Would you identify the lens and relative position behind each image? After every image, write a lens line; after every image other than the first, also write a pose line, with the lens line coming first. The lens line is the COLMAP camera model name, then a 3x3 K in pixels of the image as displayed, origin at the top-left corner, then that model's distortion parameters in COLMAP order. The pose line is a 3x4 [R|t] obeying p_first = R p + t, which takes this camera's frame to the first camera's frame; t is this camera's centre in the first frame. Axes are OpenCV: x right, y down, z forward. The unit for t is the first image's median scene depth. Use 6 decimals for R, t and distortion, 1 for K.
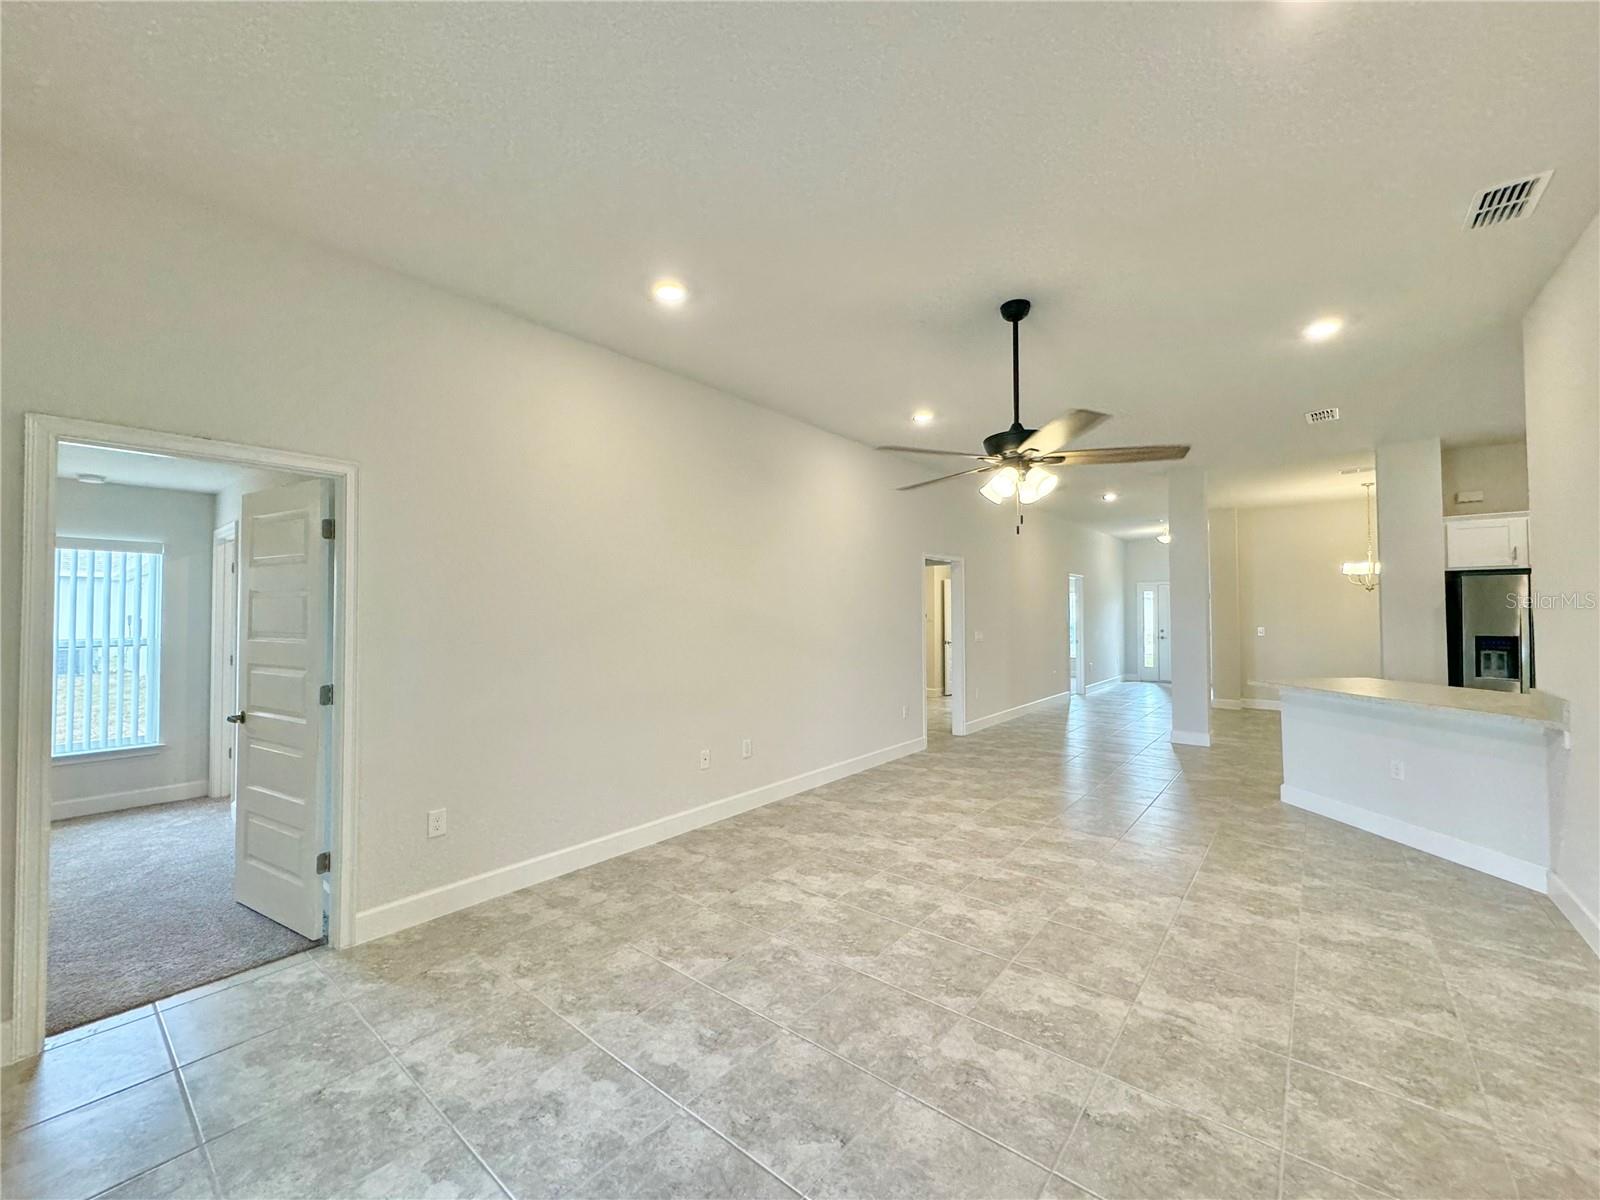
lens RADIAL K [[637.3, 0, 802.3], [0, 637.3, 599.1], [0, 0, 1]] dist [-0.001030, 0.000650]
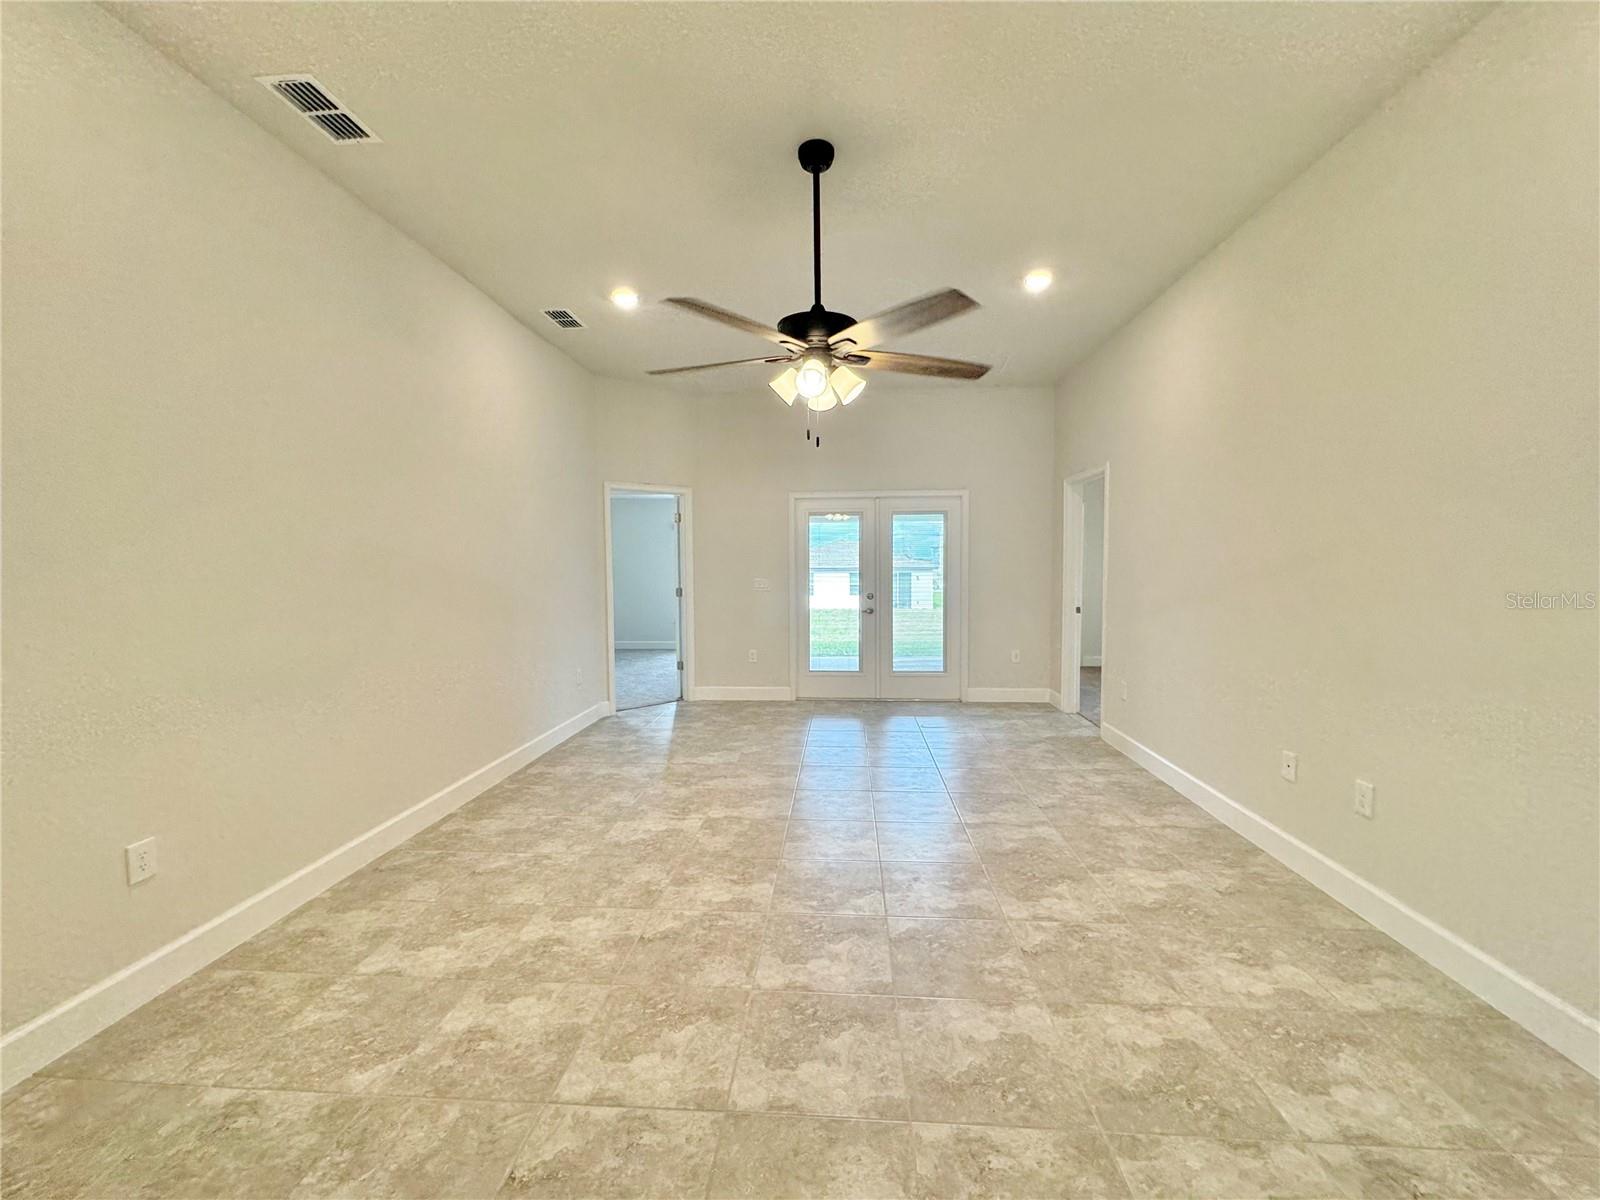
lens RADIAL K [[637.3, 0, 802.3], [0, 637.3, 599.1], [0, 0, 1]] dist [-0.001030, 0.000650]
pose [[-0.815370, 0.040665, -0.577510, 0.815498], [0.023252, 0.999025, 0.037517, 0.058881], [0.578473, 0.017162, -0.815521, 1.623602]]
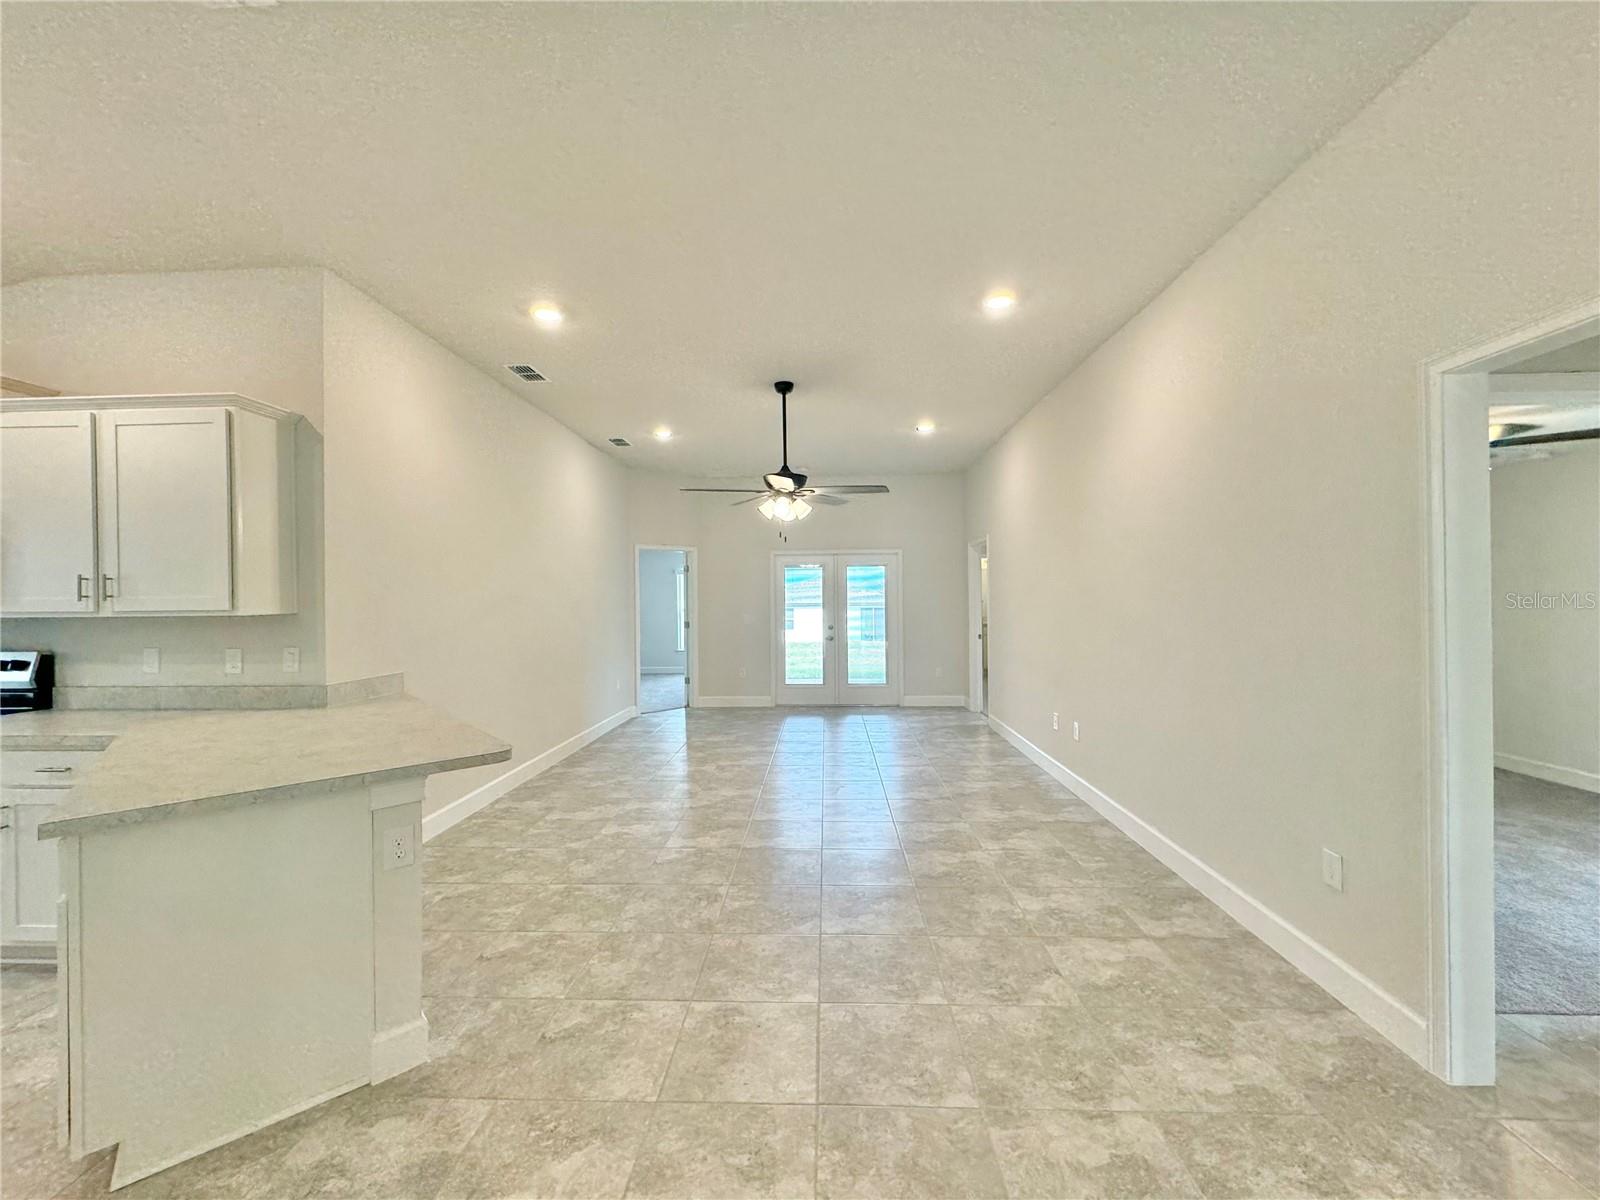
lens RADIAL K [[637.3, 0, 802.3], [0, 637.3, 599.1], [0, 0, 1]] dist [-0.001030, 0.000650]
pose [[-0.797991, 0.010717, -0.602574, 1.170760], [0.025800, 0.999533, -0.016391, 0.052465], [0.602117, -0.028626, -0.797895, 2.149800]]
